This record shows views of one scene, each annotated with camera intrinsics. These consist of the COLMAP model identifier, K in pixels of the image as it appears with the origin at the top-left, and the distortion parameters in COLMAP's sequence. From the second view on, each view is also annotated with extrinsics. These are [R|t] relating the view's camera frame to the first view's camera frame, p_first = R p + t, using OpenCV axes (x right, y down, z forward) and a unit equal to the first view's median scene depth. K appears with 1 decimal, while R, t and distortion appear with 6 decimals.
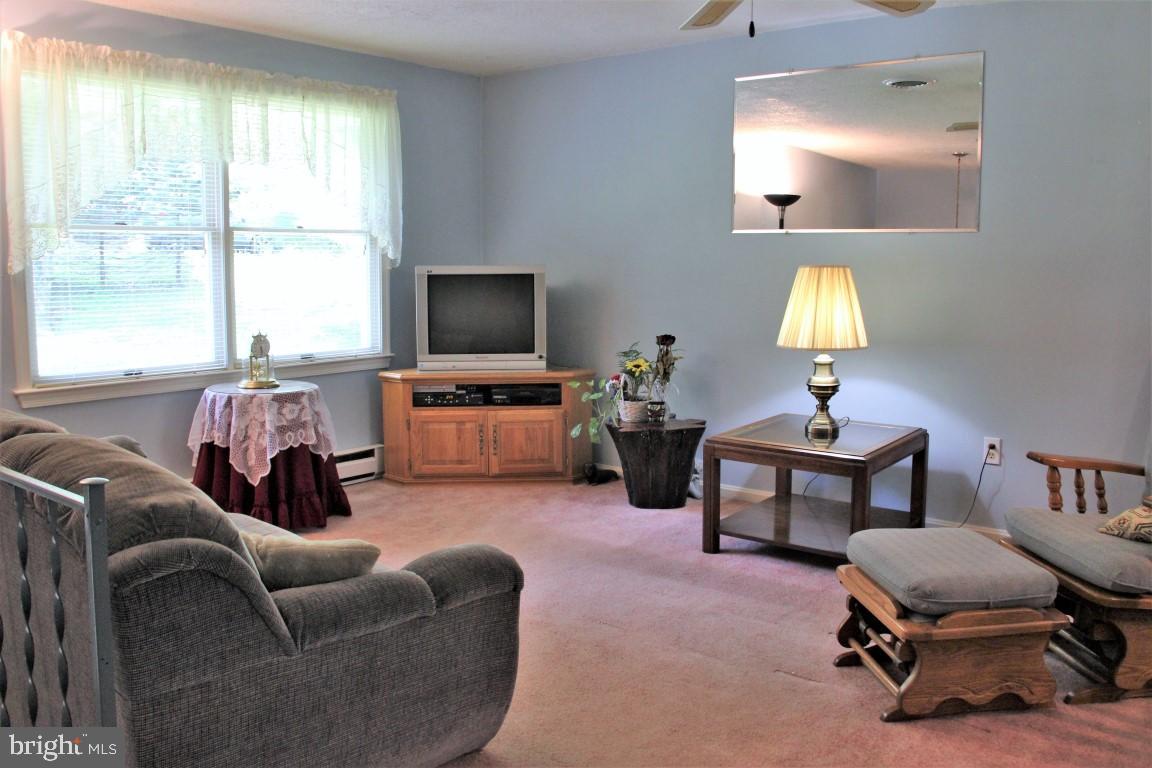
lens RADIAL K [[972.4, 0, 582.1], [0, 972.4, 381.6], [0, 0, 1]] dist [-0.178817, 0.158208]
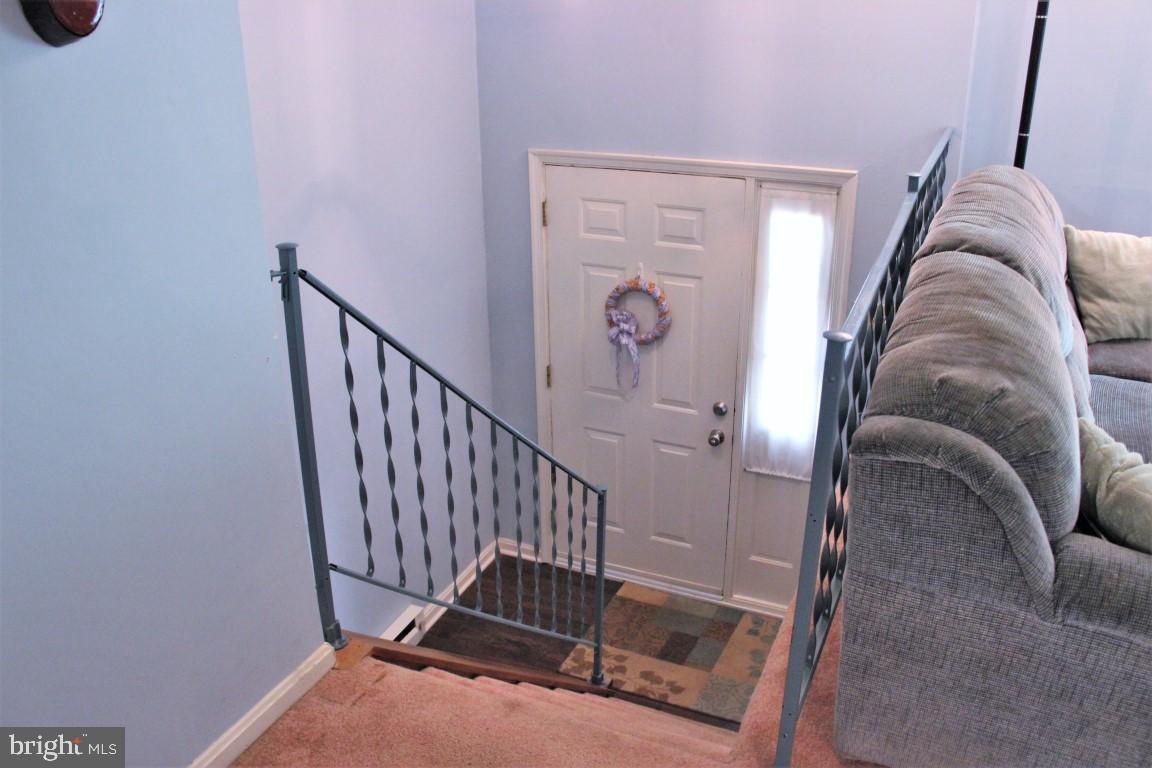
lens RADIAL K [[972.4, 0, 582.1], [0, 972.4, 381.6], [0, 0, 1]] dist [-0.178817, 0.158208]
pose [[0.268992, 0.365958, -0.890909, 0.086584], [-0.109846, 0.930623, 0.349106, -0.051235], [0.956858, 0.003956, 0.290529, 0.170054]]
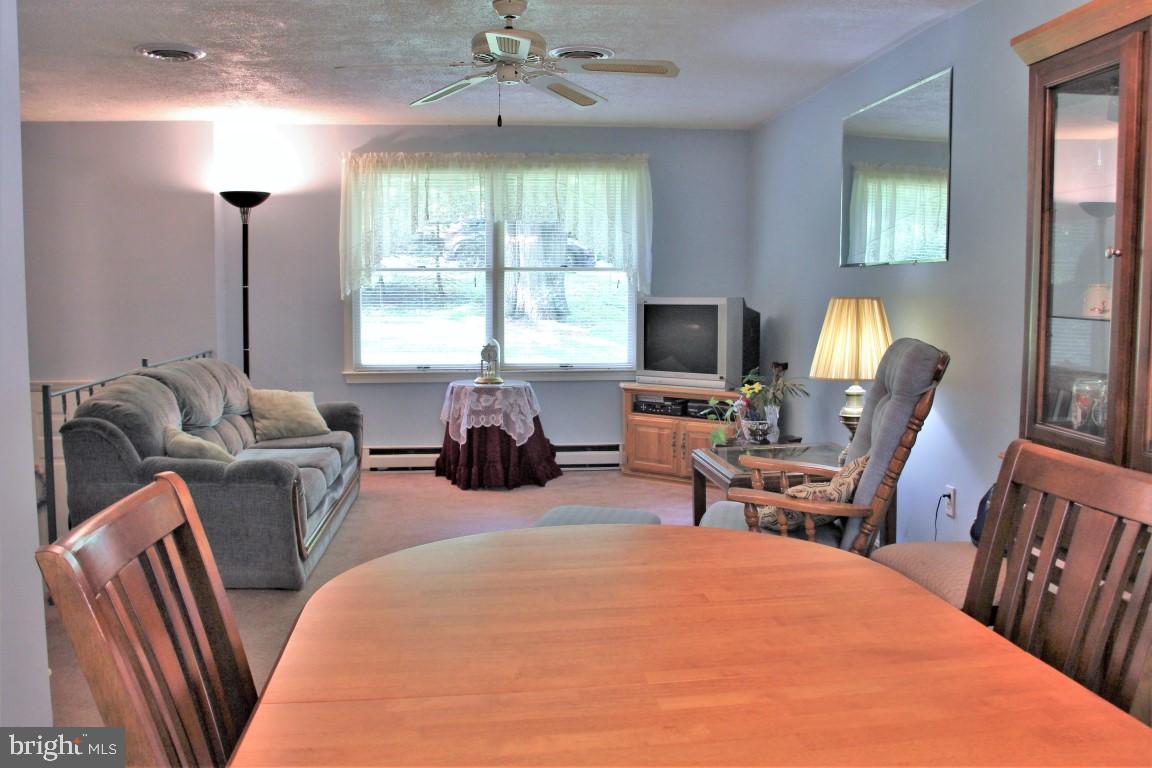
lens RADIAL K [[988.3, 0, 575.8], [0, 988.3, 381.2], [0, 0, 1]] dist [-0.200315, 0.230008]
pose [[0.712887, 0.060974, -0.698623, 0.763406], [-0.085869, 0.996306, -0.000667, -0.006926], [0.696002, 0.060465, 0.715489, 0.064493]]
